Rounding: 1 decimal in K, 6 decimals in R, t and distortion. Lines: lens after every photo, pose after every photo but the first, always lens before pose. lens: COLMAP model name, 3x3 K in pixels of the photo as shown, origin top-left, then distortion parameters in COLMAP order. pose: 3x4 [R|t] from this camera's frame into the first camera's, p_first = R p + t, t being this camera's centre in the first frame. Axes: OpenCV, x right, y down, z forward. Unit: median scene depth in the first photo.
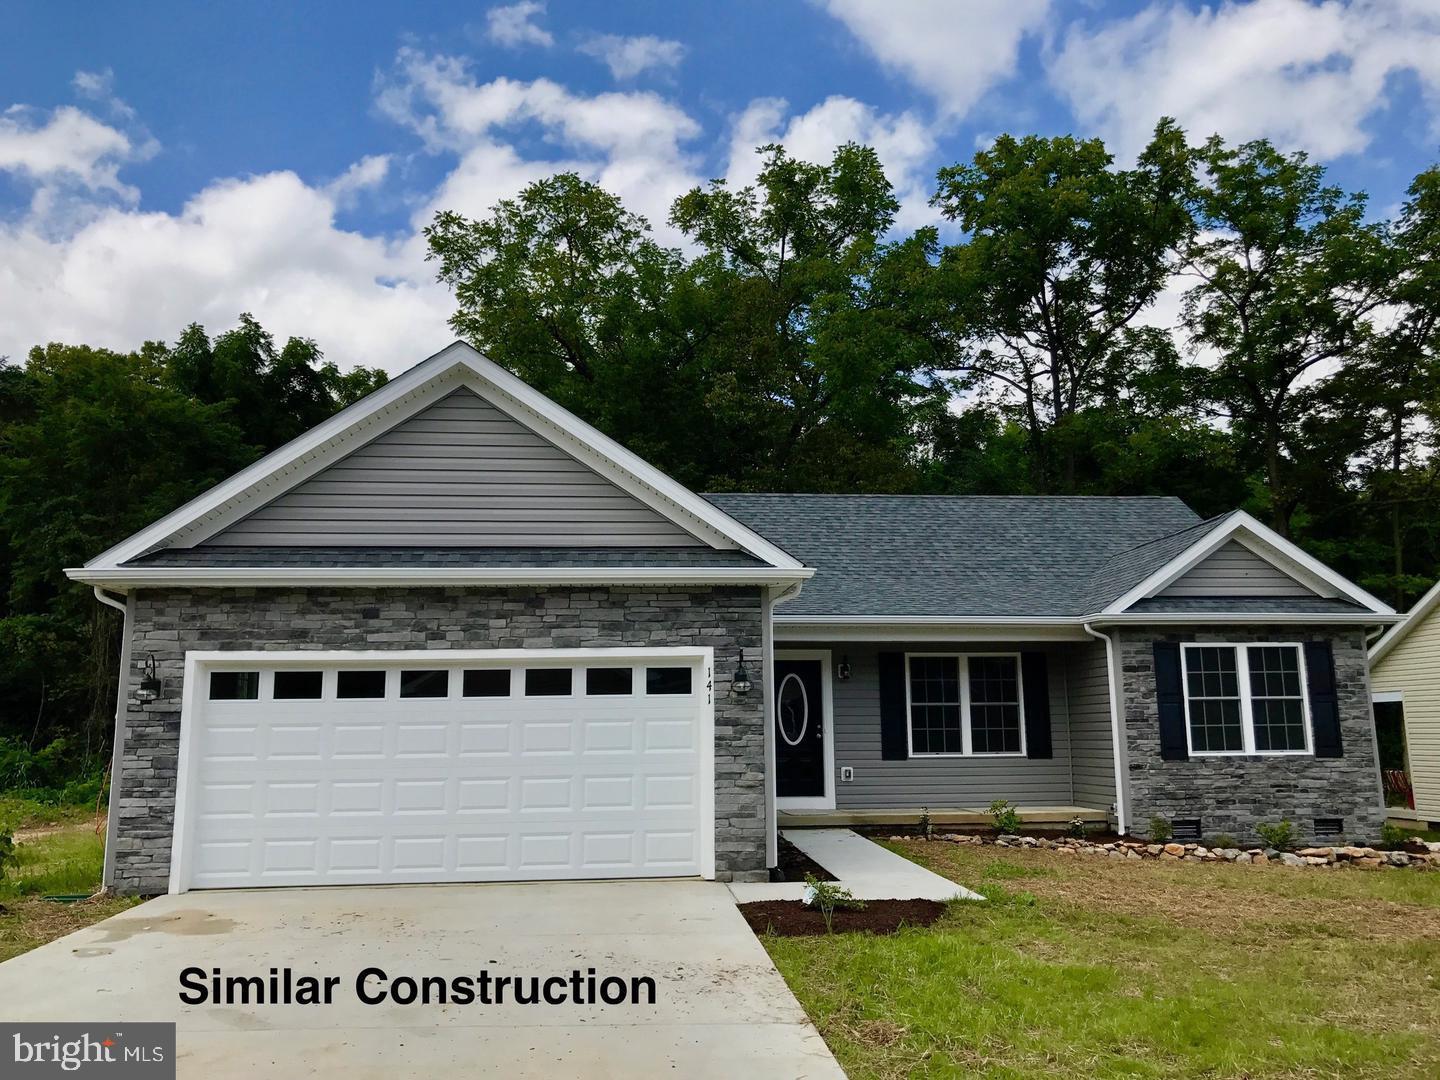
lens RADIAL K [[1120.6, 0, 720.0], [0, 1120.6, 540.0], [0, 0, 1]] dist [-0.066114, 0.091898]
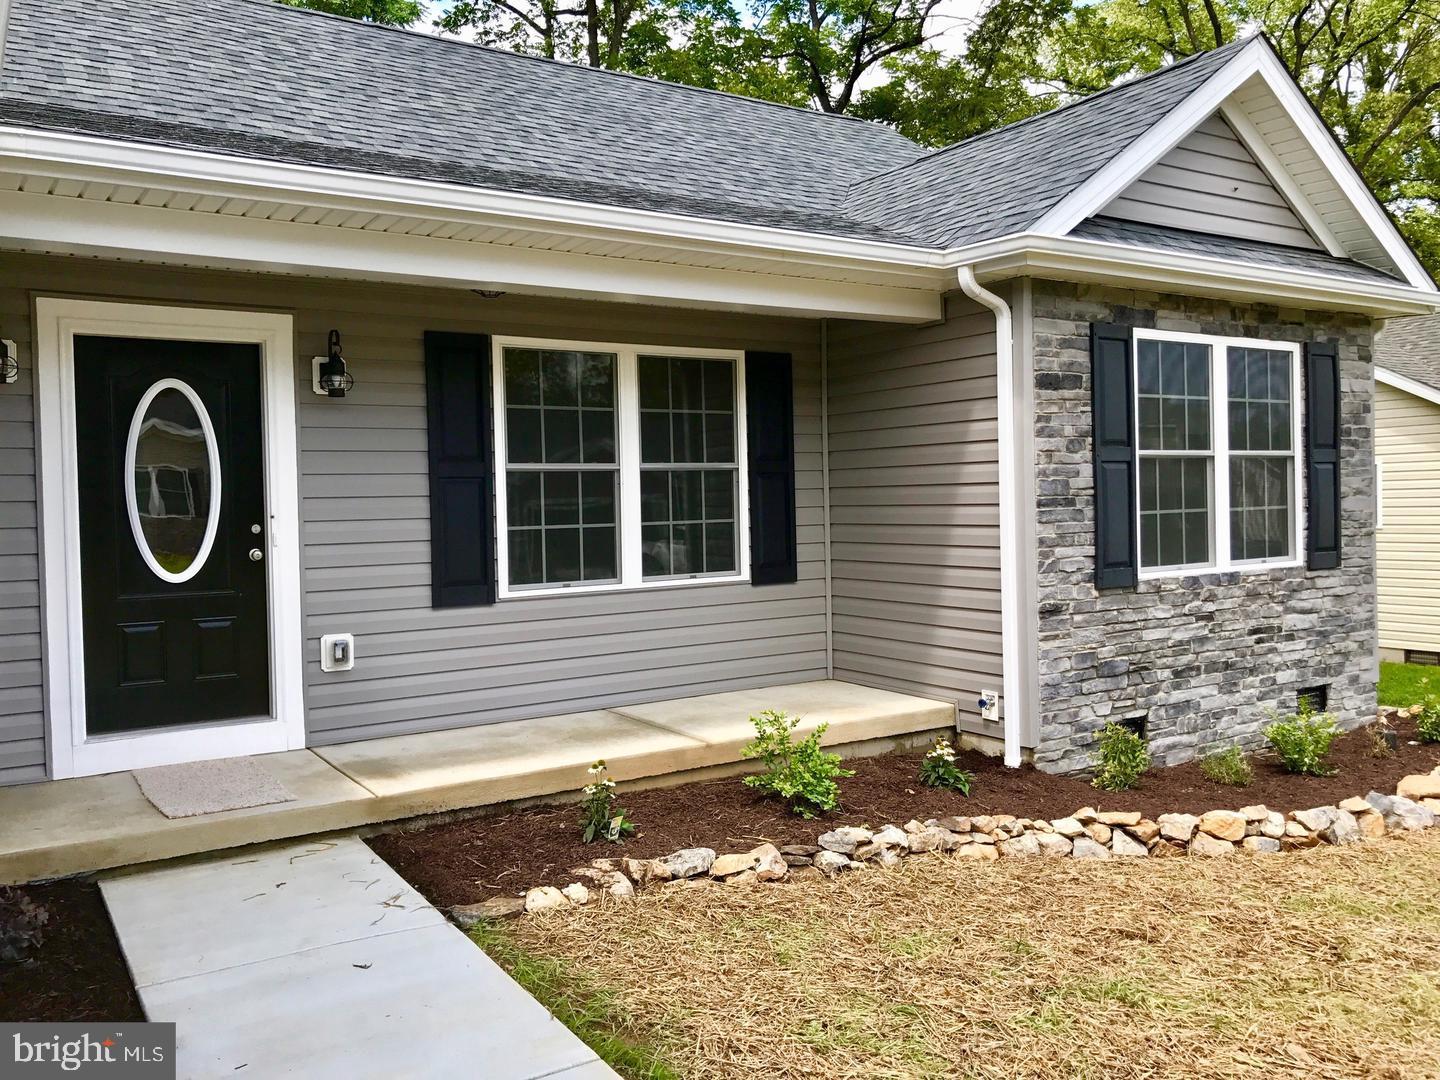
lens RADIAL K [[1171.7, 0, 702.4], [0, 1171.7, 519.1], [0, 0, 1]] dist [-0.001252, -0.006954]
pose [[0.889196, -0.021602, 0.457016, 0.048024], [-0.062247, 0.983885, 0.167616, 0.100646], [-0.453273, -0.177491, 0.873522, 0.661949]]
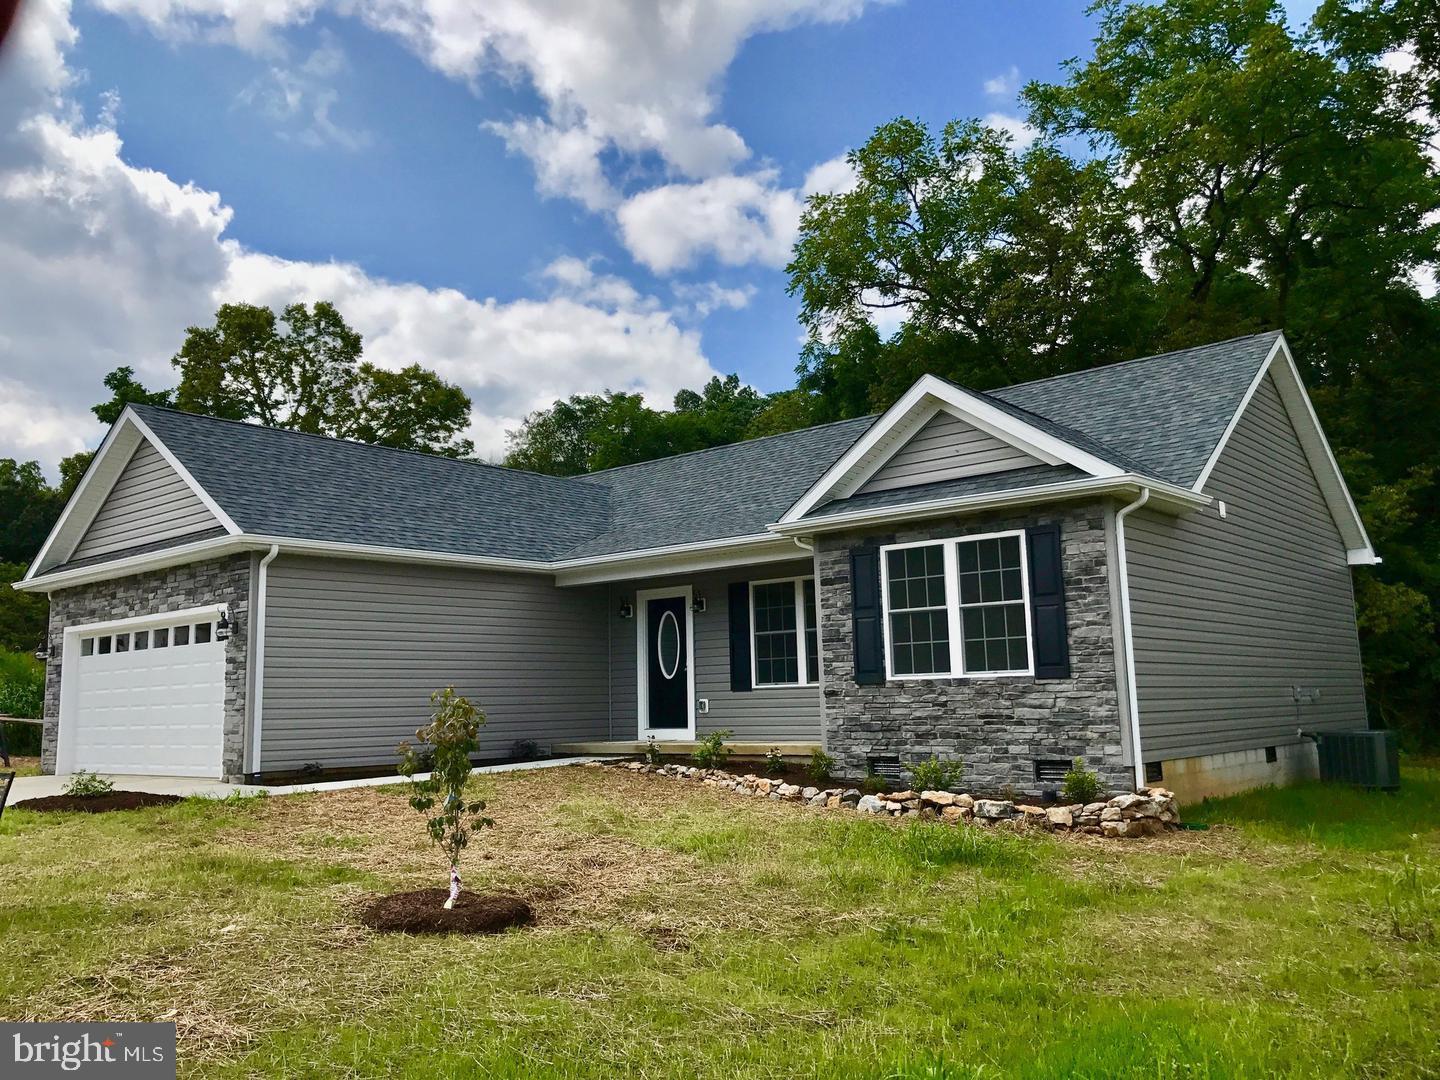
lens RADIAL K [[1198.2, 0, 722.6], [0, 1198.2, 512.4], [0, 0, 1]] dist [0.015139, -0.001912]
pose [[0.708206, -0.121233, -0.695519, 0.970207], [0.136822, 0.990037, -0.033251, 0.081719], [0.692621, -0.071613, 0.717738, 0.272453]]
